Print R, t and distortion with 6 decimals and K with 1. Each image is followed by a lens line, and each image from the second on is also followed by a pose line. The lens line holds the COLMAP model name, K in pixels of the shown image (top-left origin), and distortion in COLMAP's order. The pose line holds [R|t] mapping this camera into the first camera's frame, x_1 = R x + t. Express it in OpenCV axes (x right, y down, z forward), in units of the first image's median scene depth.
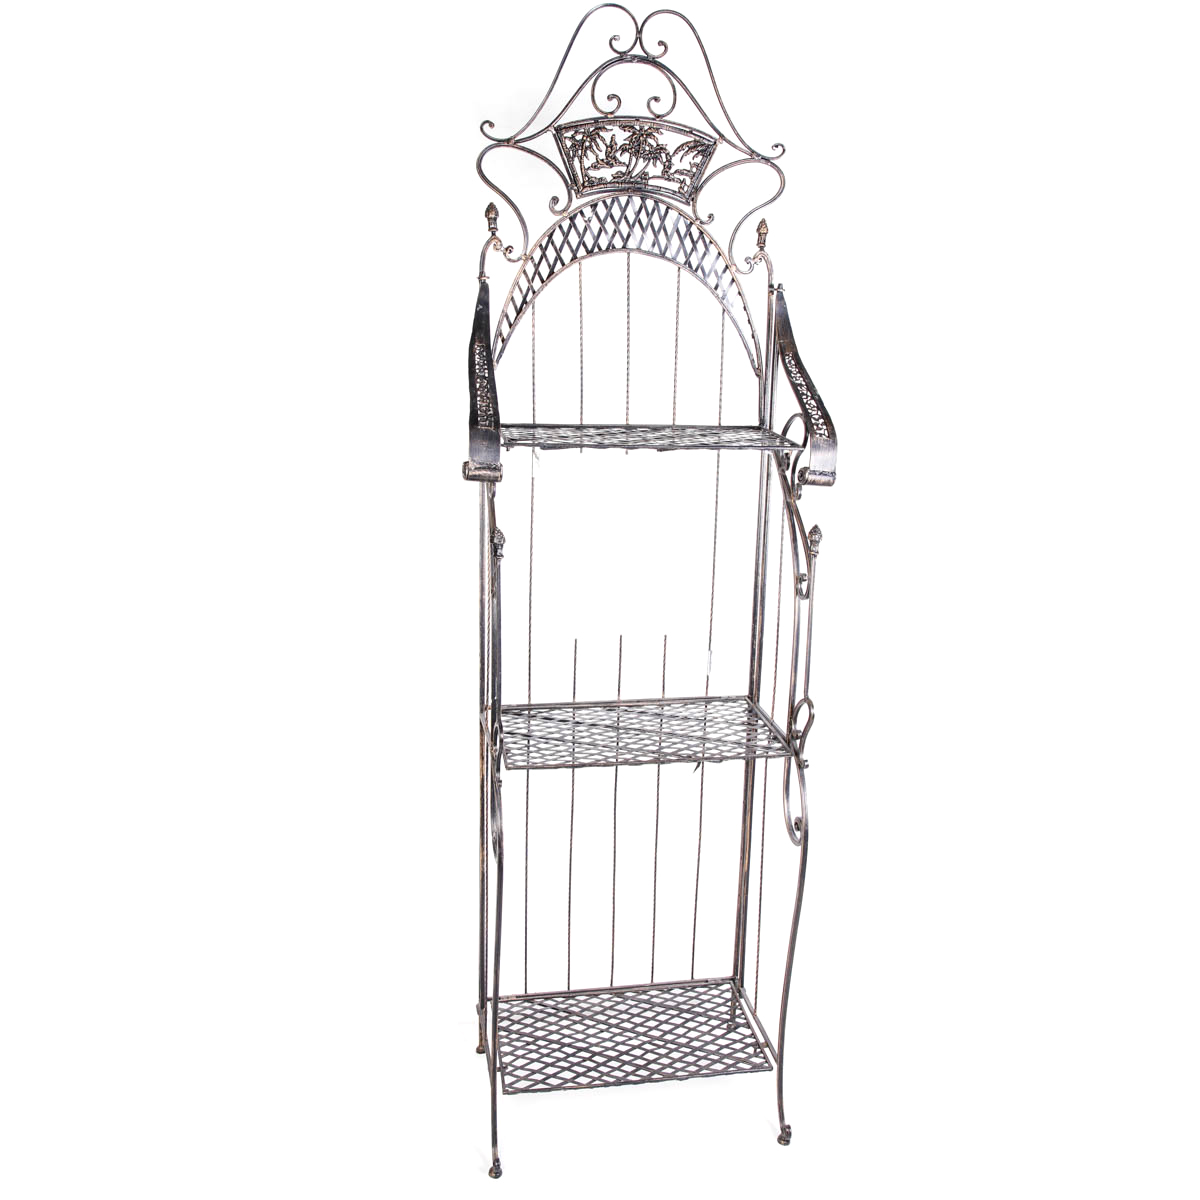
lens RADIAL K [[1205.7, 0, 625.6], [0, 1205.7, 595.0], [0, 0, 1]] dist [0.003595, -0.000923]
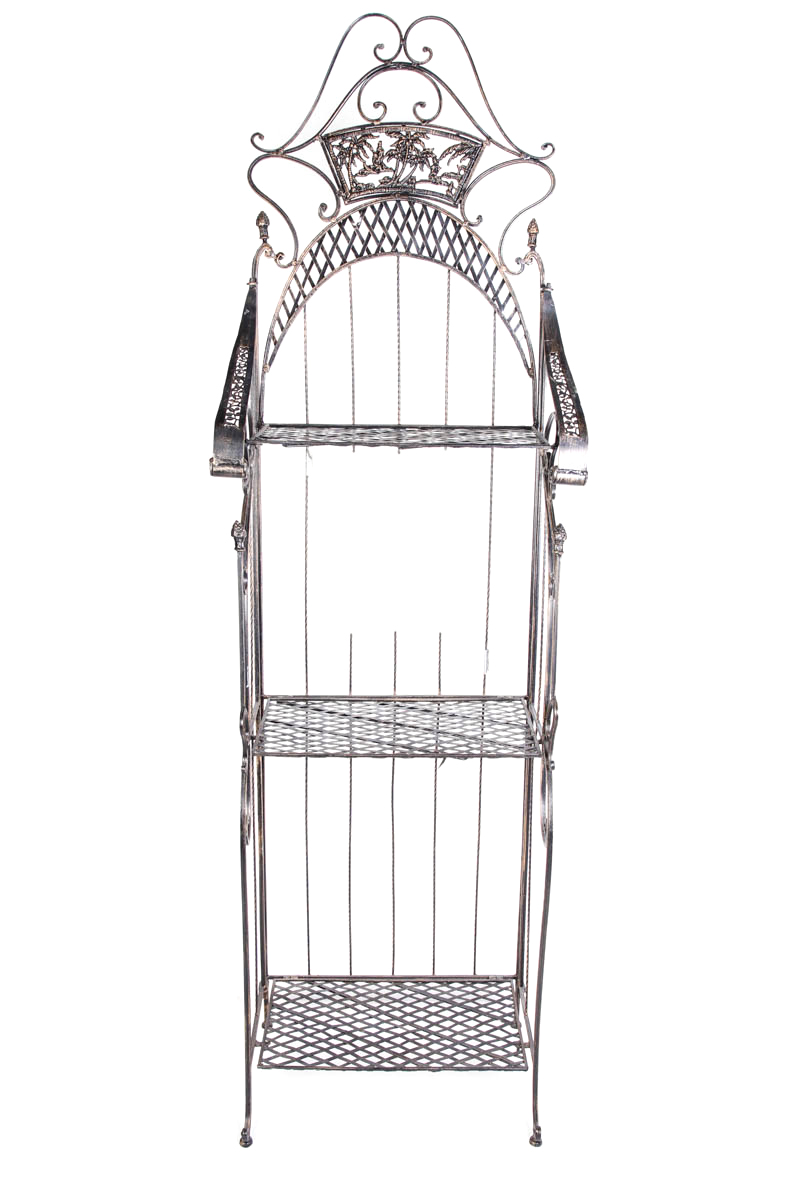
lens RADIAL K [[1158.7, 0, 400.0], [0, 1158.7, 600.0], [0, 0, 1]] dist [-0.014215, 0.022551]
pose [[0.983805, 0.025018, -0.177486, 0.186030], [-0.025548, 0.999673, -0.000700, 0.007812], [0.177410, 0.005223, 0.984123, 0.037800]]
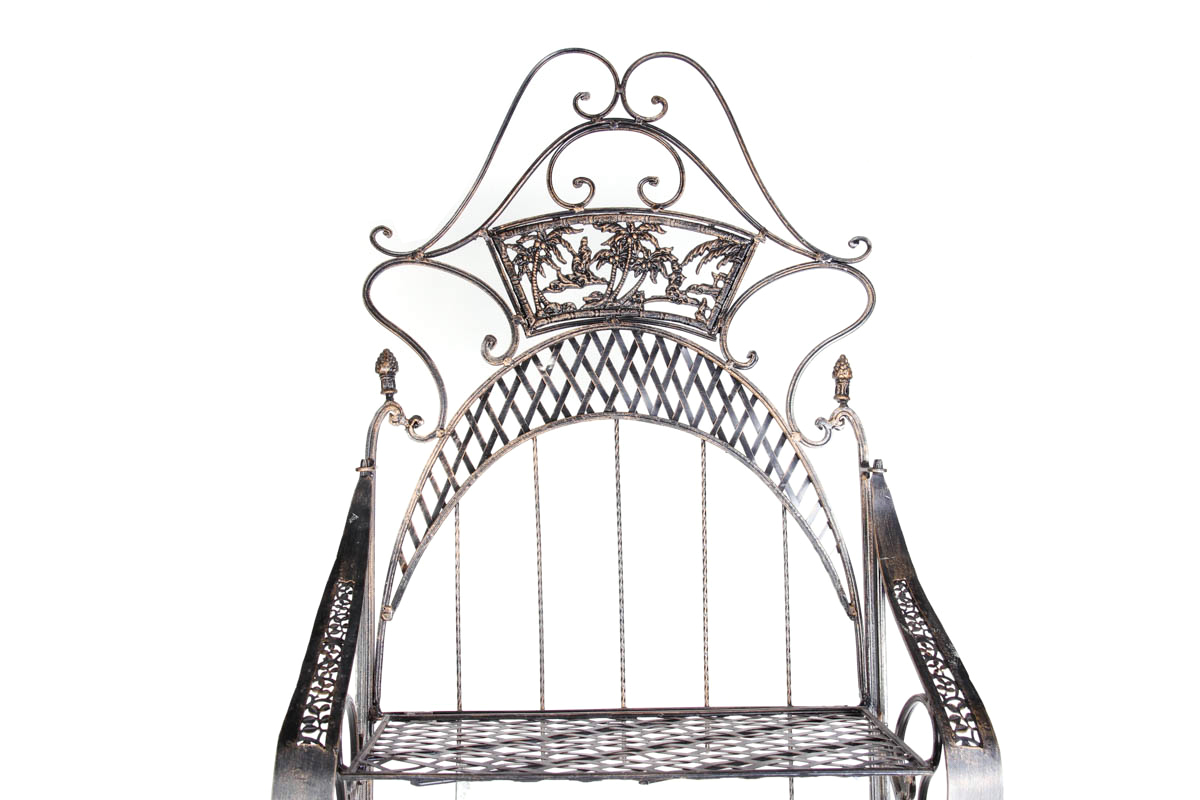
lens RADIAL K [[1313.0, 0, 602.8], [0, 1313.0, 380.5], [0, 0, 1]] dist [-0.008574, 0.023869]
pose [[0.988868, -0.043807, -0.142204, 0.090001], [-0.002096, 0.951485, -0.307689, -0.101108], [0.148784, 0.304562, 0.940800, 0.378772]]
